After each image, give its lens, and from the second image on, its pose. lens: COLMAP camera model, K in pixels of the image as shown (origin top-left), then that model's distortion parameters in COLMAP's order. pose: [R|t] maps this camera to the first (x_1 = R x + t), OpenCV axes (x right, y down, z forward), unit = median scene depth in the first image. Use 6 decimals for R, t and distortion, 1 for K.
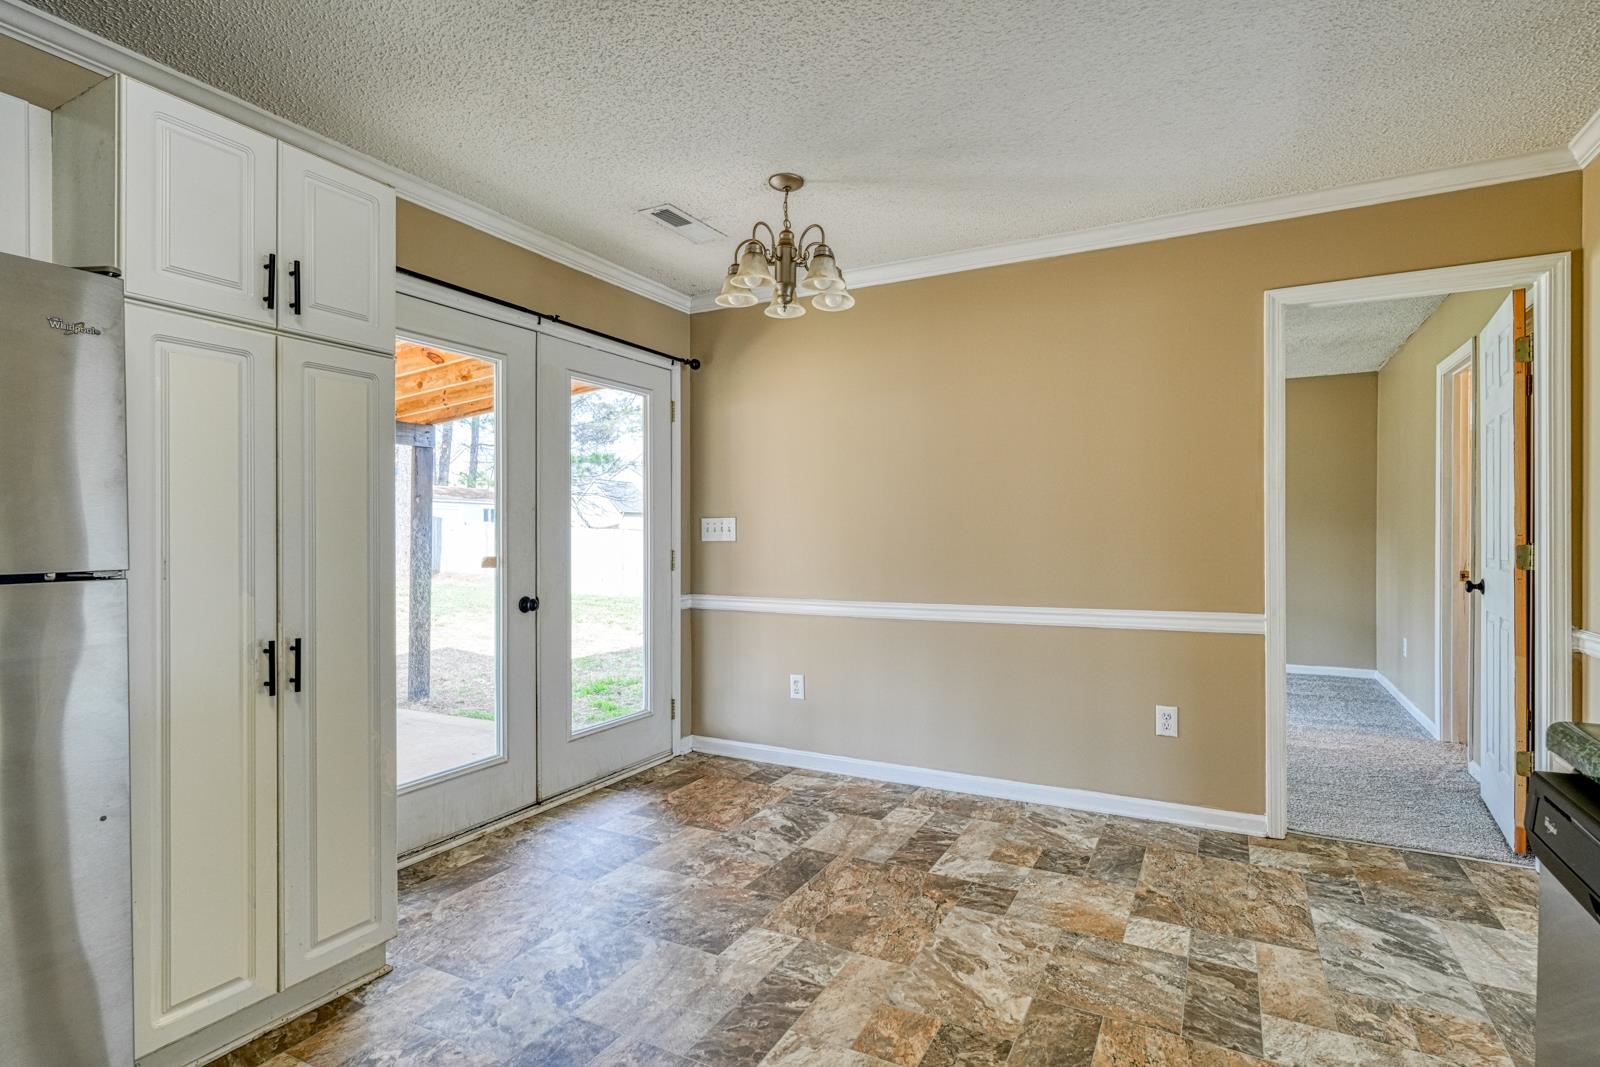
lens RADIAL K [[798.9, 0, 800.0], [0, 798.9, 533.5], [0, 0, 1]] dist [0.003332, -0.000522]
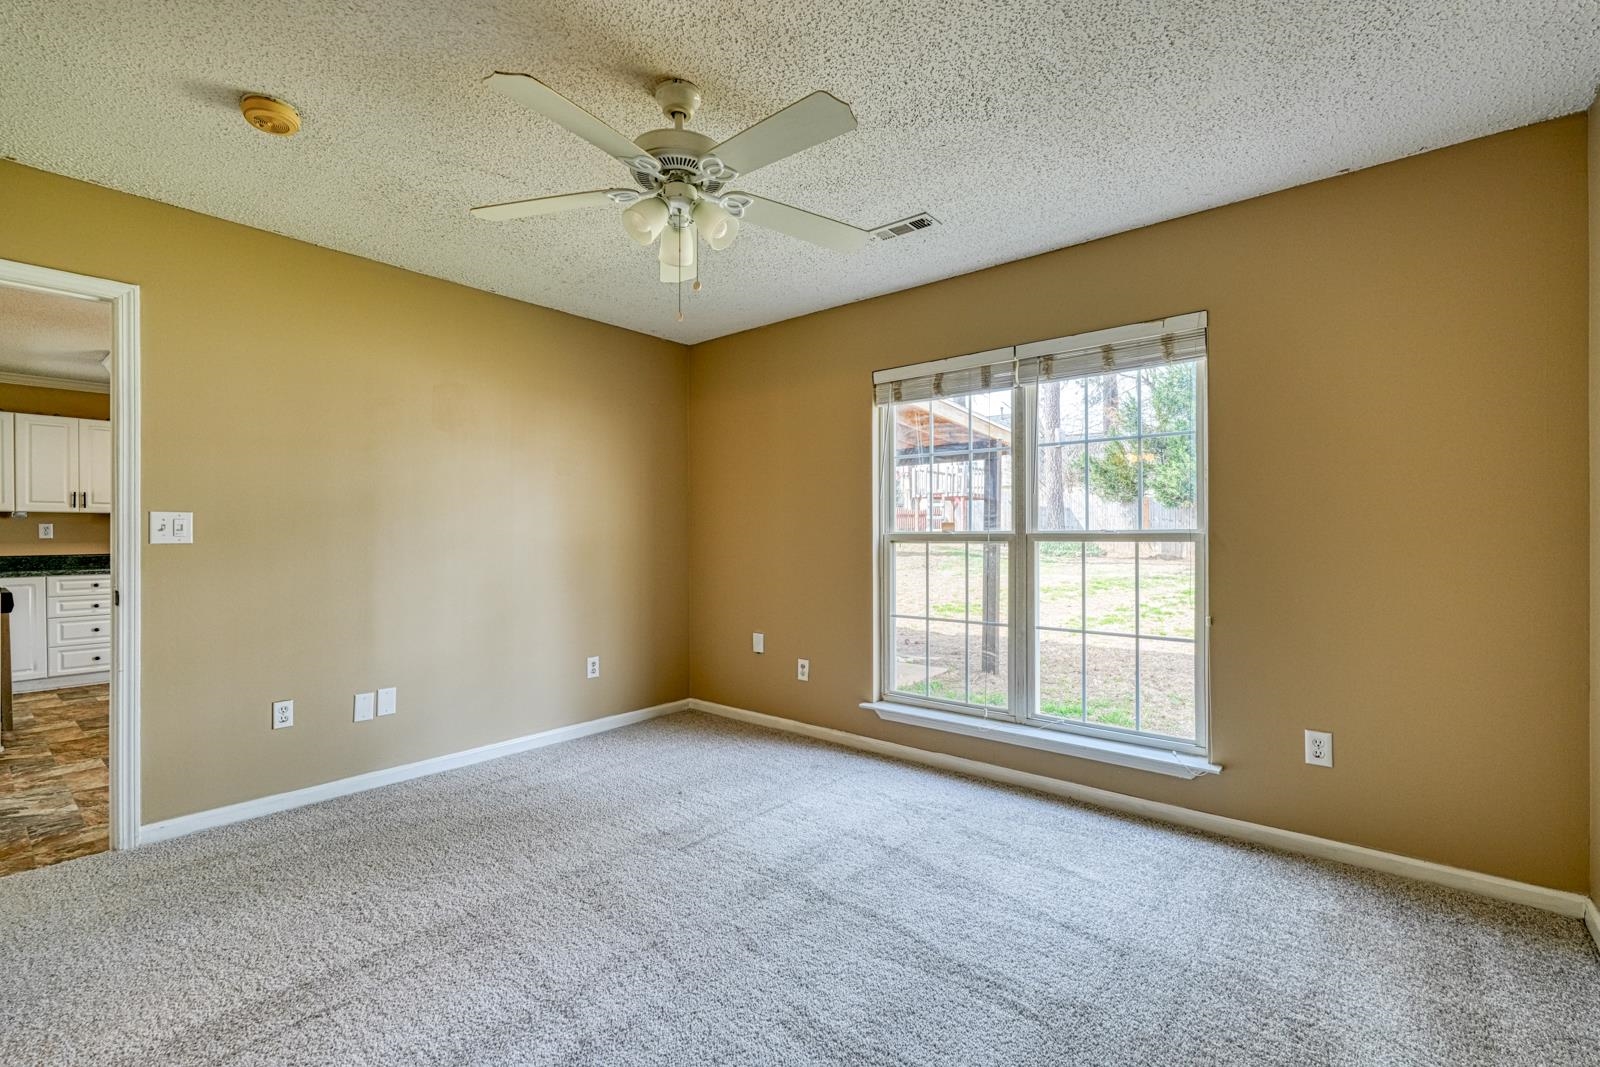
lens RADIAL K [[704.5, 0, 802.5], [0, 704.5, 527.6], [0, 0, 1]] dist [0.000648, 0.000496]
pose [[-0.197719, -0.006138, -0.980240, 1.356410], [0.002494, 0.999974, -0.006765, -0.003666], [0.980256, -0.003783, -0.197698, 2.108728]]
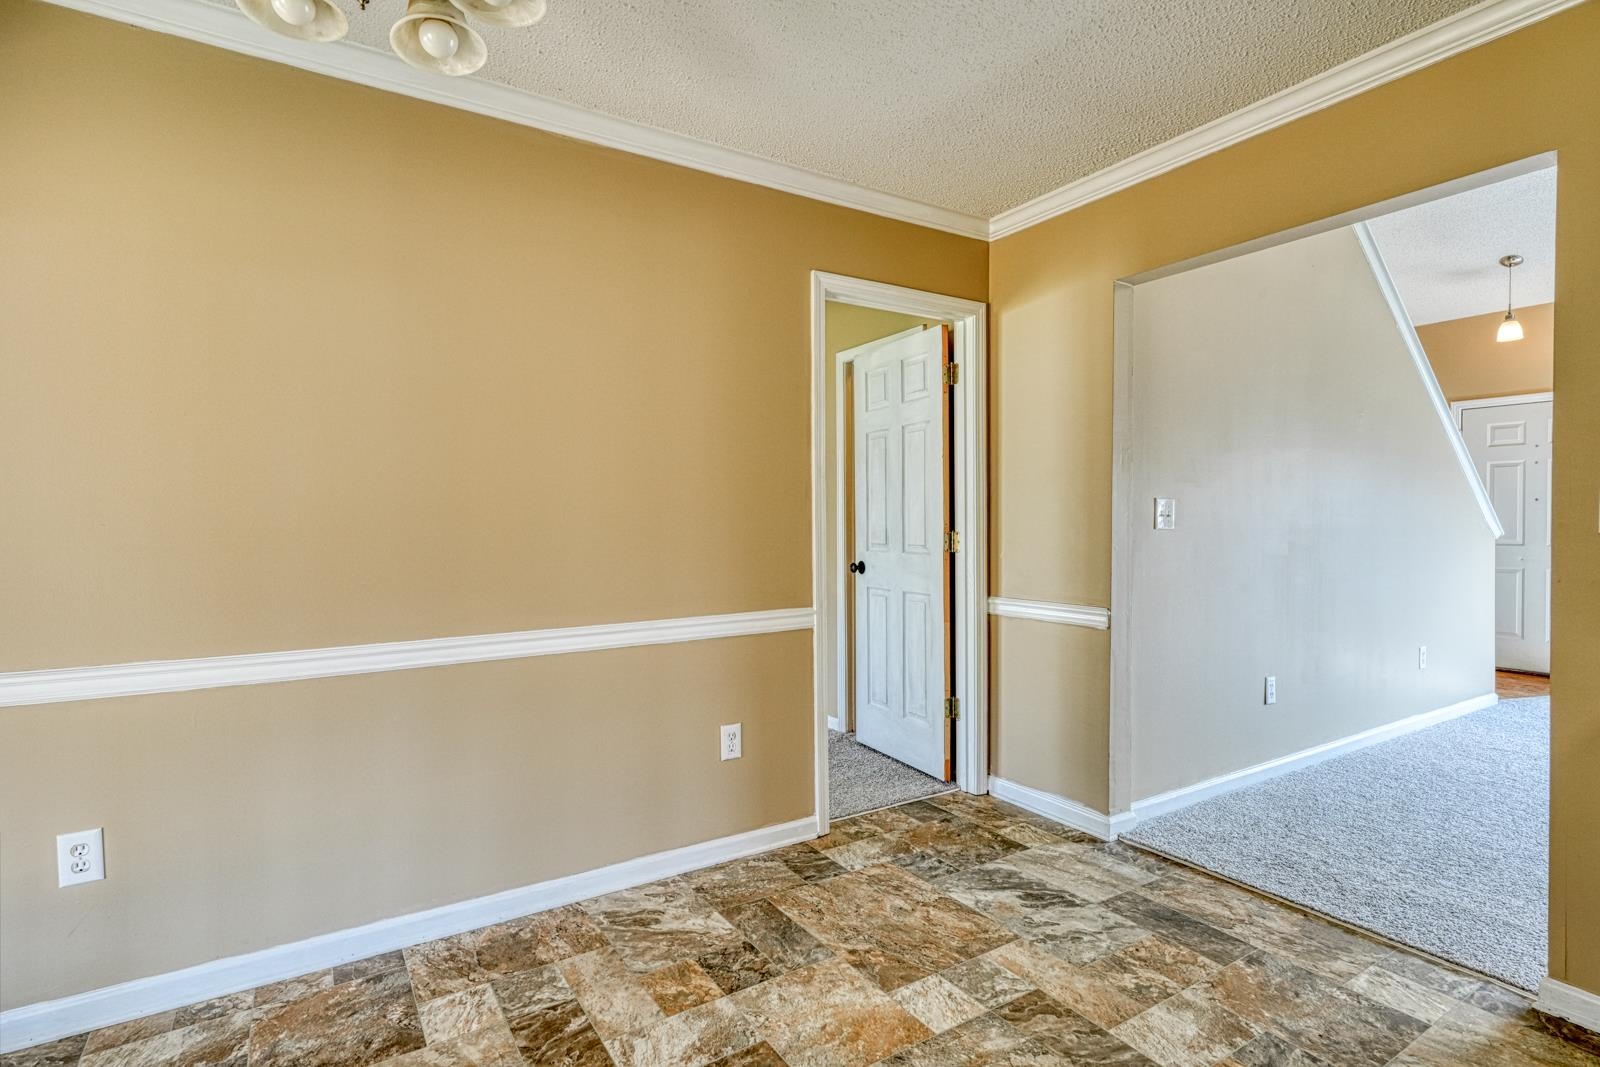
lens RADIAL K [[798.9, 0, 800.0], [0, 798.9, 533.5], [0, 0, 1]] dist [0.003332, -0.000522]
pose [[0.492816, -0.012647, 0.870042, -0.277860], [0.003598, 0.999915, 0.012497, 0.000344], [-0.870126, -0.003028, 0.492819, 0.572035]]
